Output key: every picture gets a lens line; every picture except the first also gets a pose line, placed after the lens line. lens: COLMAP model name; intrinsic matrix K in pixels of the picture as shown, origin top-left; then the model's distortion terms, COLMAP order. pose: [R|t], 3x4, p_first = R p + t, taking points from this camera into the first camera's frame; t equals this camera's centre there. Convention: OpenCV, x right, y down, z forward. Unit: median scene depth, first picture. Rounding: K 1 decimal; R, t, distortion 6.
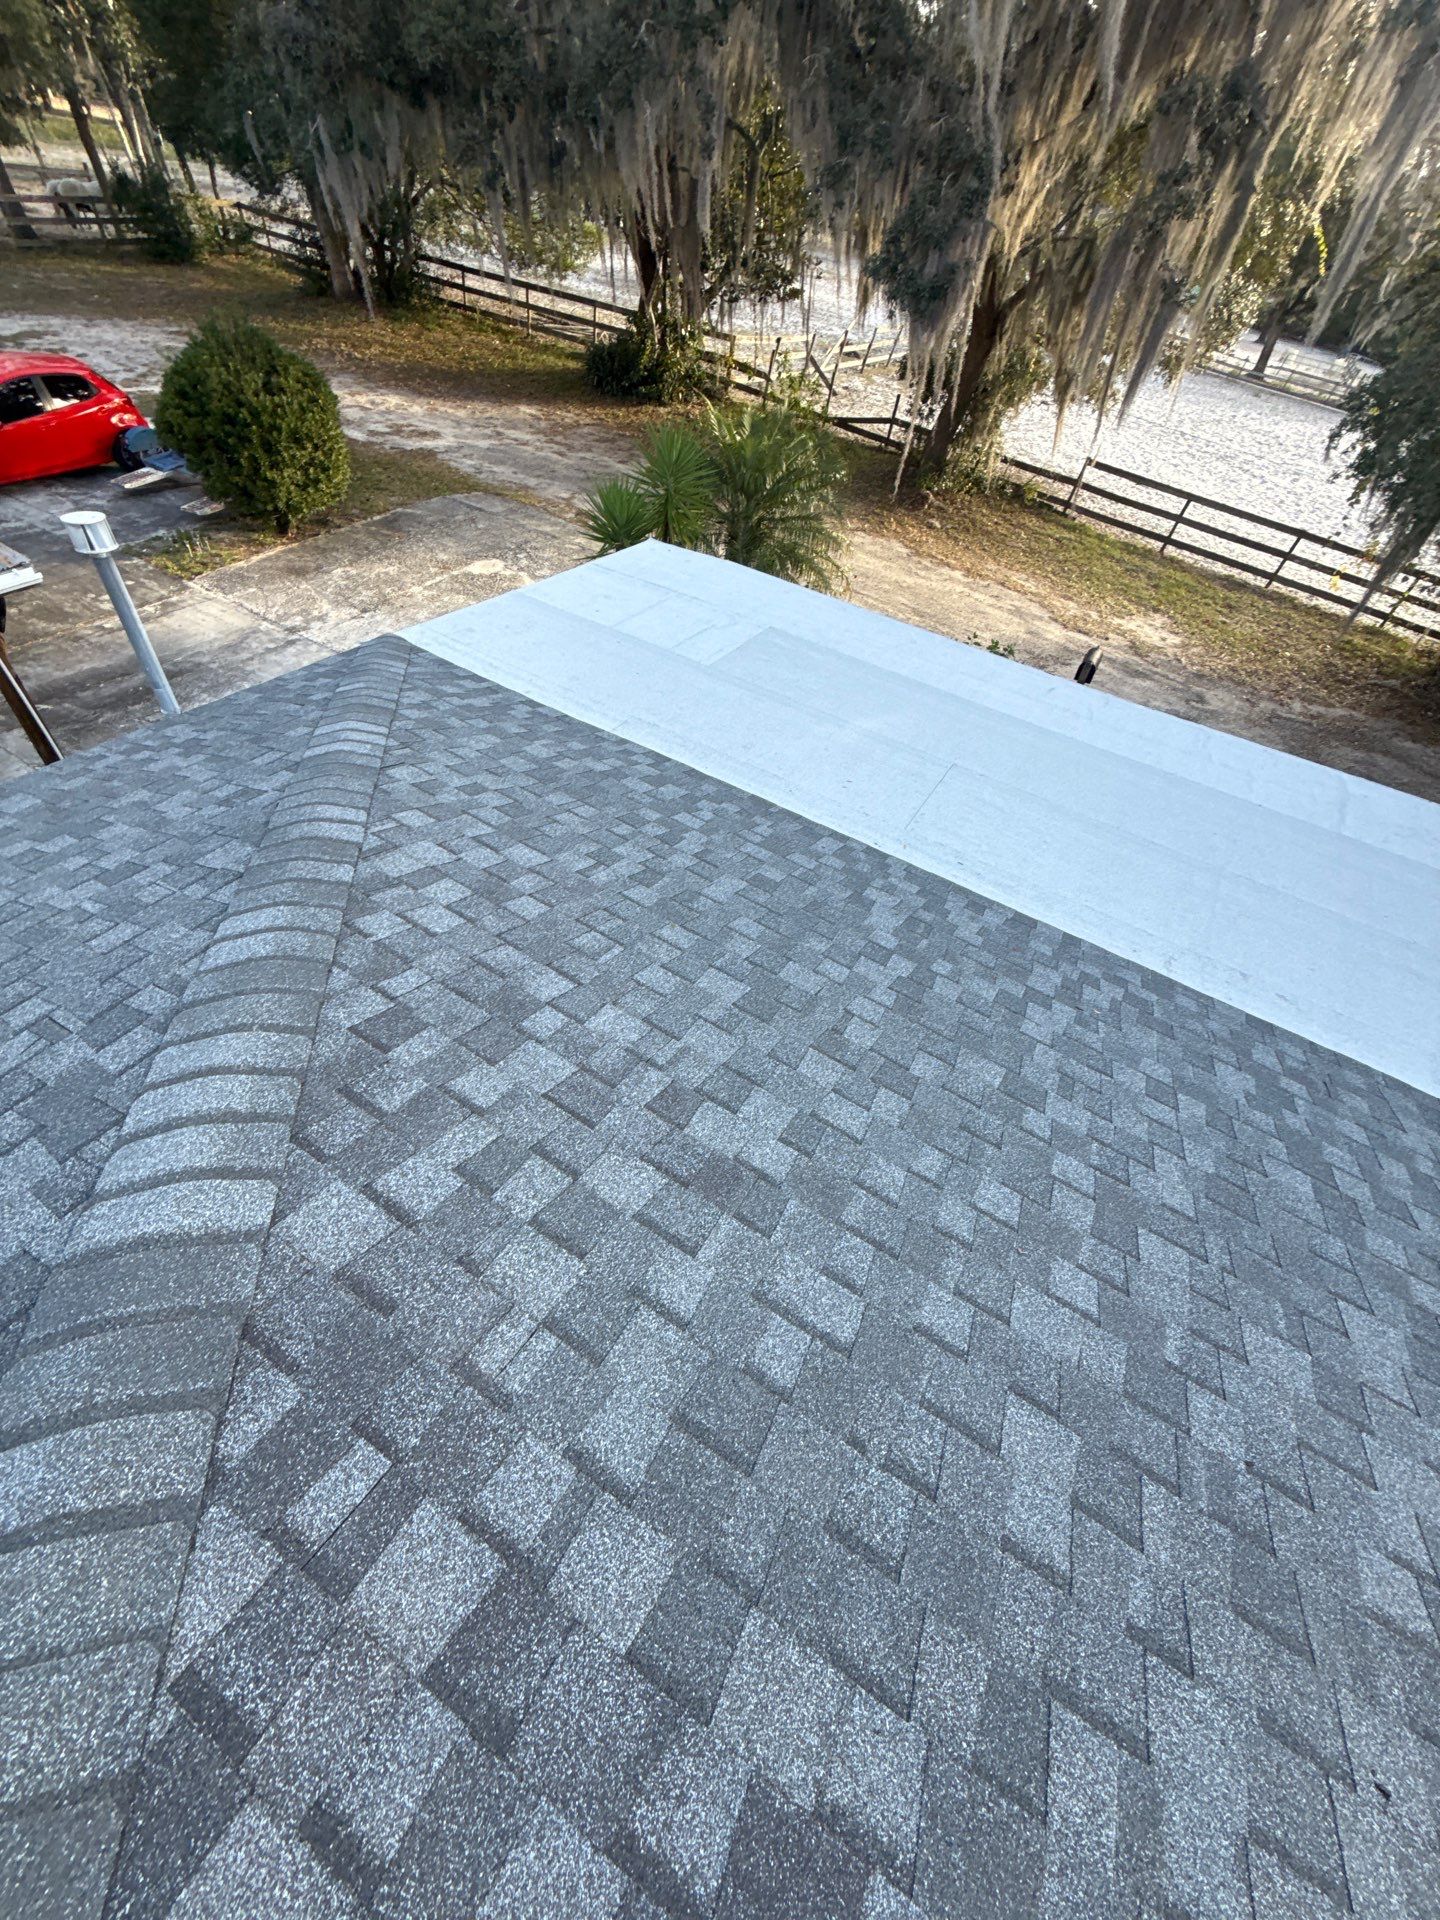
lens RADIAL K [[762.8, 0, 720.0], [0, 762.8, 960.0], [0, 0, 1]] dist [-0.001031, -0.000261]
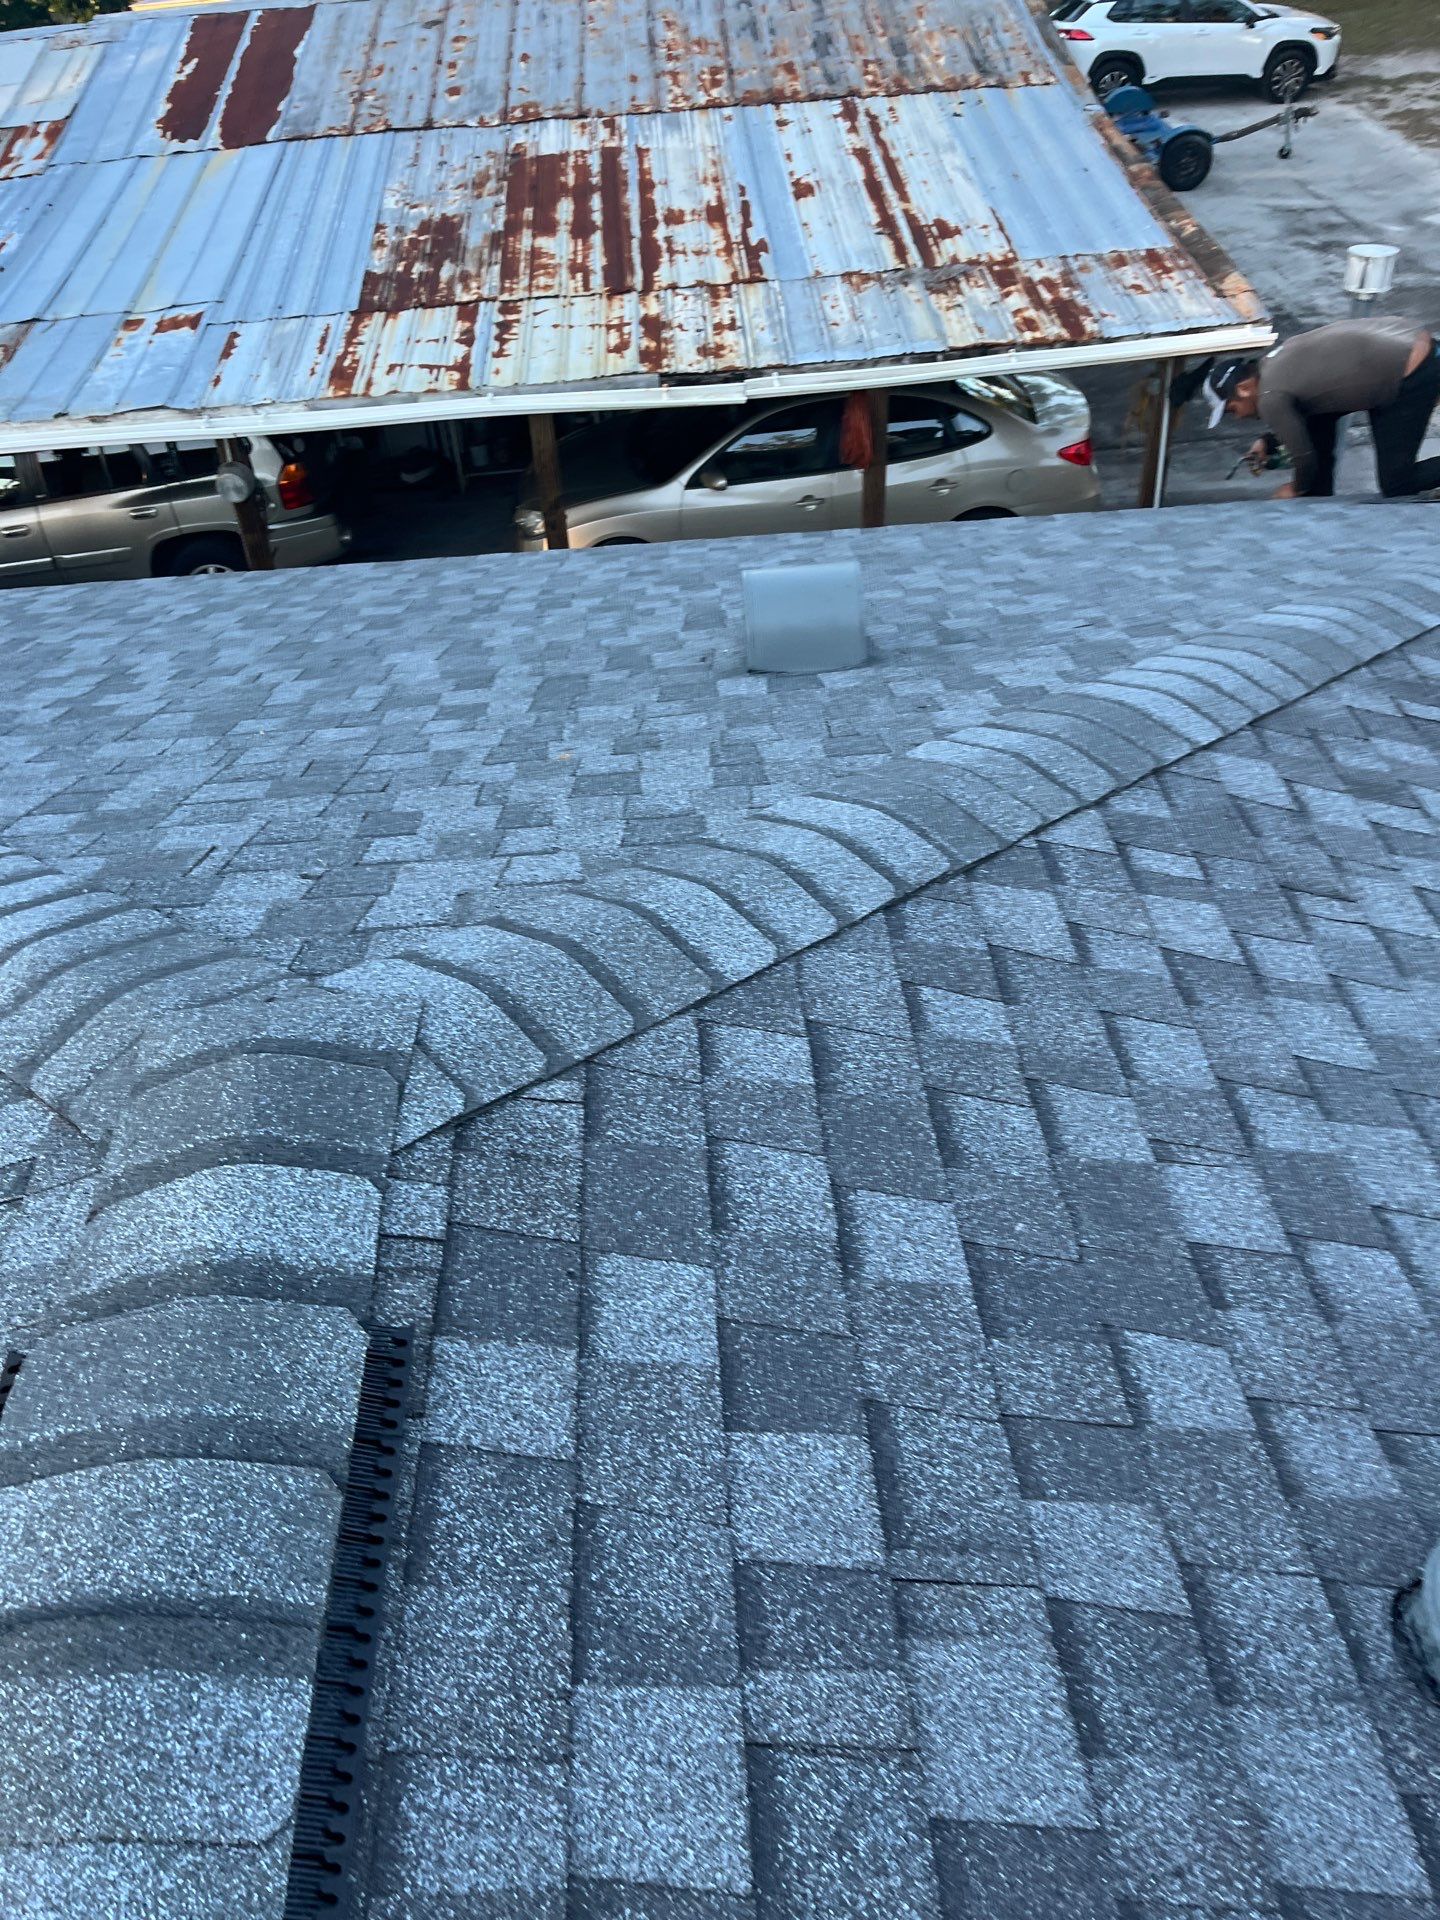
lens RADIAL K [[1478.2, 0, 715.7], [0, 1478.2, 998.3], [0, 0, 1]] dist [0.072536, -0.114197]
pose [[0.552924, 0.430904, -0.713160, 0.785889], [-0.531346, 0.841633, 0.096568, 0.935874], [0.641830, 0.325540, 0.694318, -0.909033]]
